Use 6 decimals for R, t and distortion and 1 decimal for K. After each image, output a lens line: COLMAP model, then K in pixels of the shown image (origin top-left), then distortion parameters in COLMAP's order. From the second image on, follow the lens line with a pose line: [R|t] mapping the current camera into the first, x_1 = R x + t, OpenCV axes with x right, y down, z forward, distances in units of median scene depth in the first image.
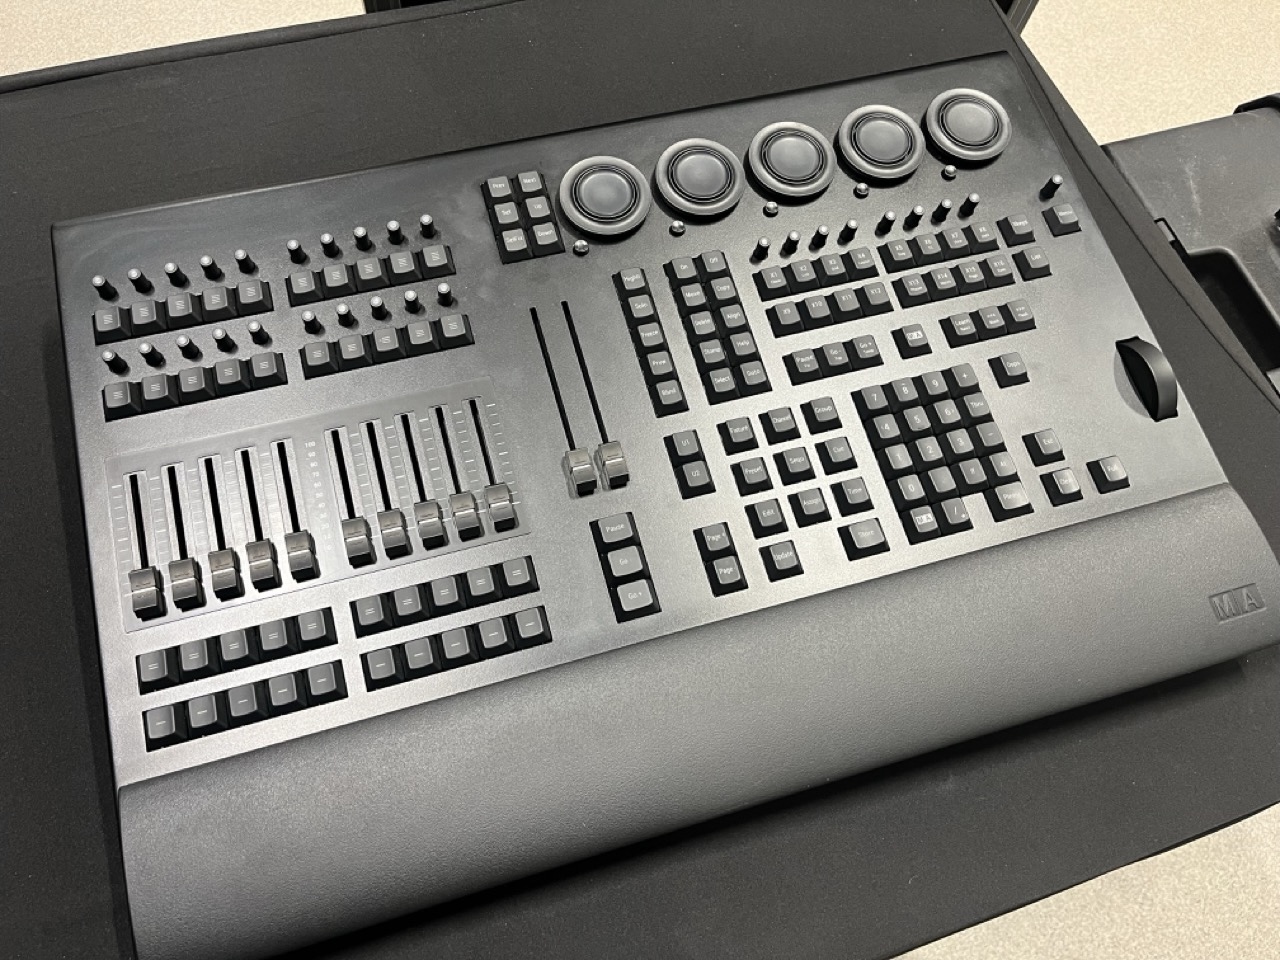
lens RADIAL K [[1007.7, 0, 633.8], [0, 1007.7, 485.6], [0, 0, 1]] dist [0.027278, -0.021952]
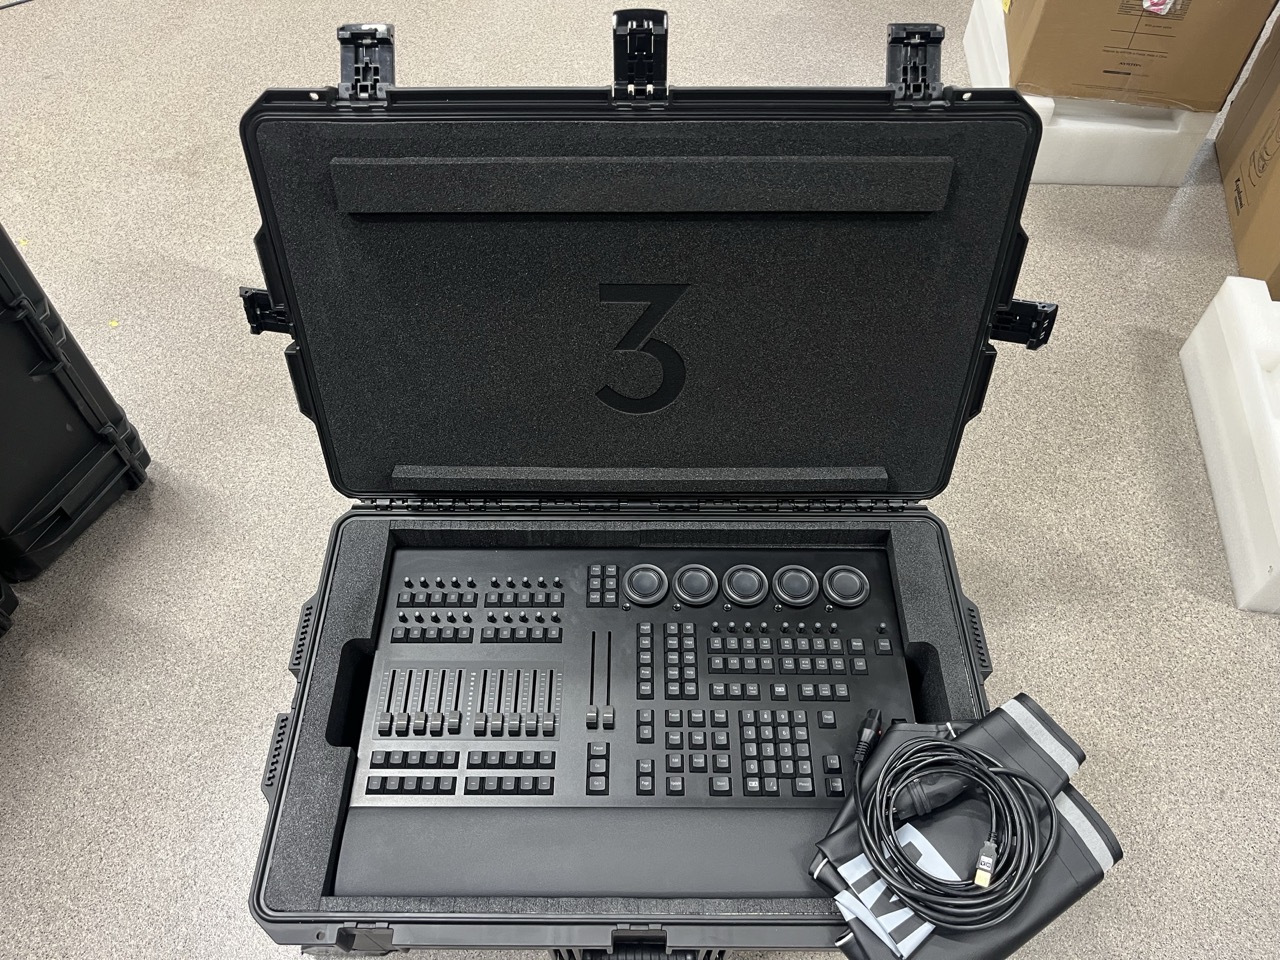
lens RADIAL K [[1007.7, 0, 643.6], [0, 1007.7, 482.2], [0, 0, 1]] dist [0.027278, -0.021952]
pose [[0.955280, 0.185171, -0.230546, 0.433680], [-0.238442, 0.943476, -0.230213, -0.017552], [0.174886, 0.274890, 0.945437, -1.049982]]
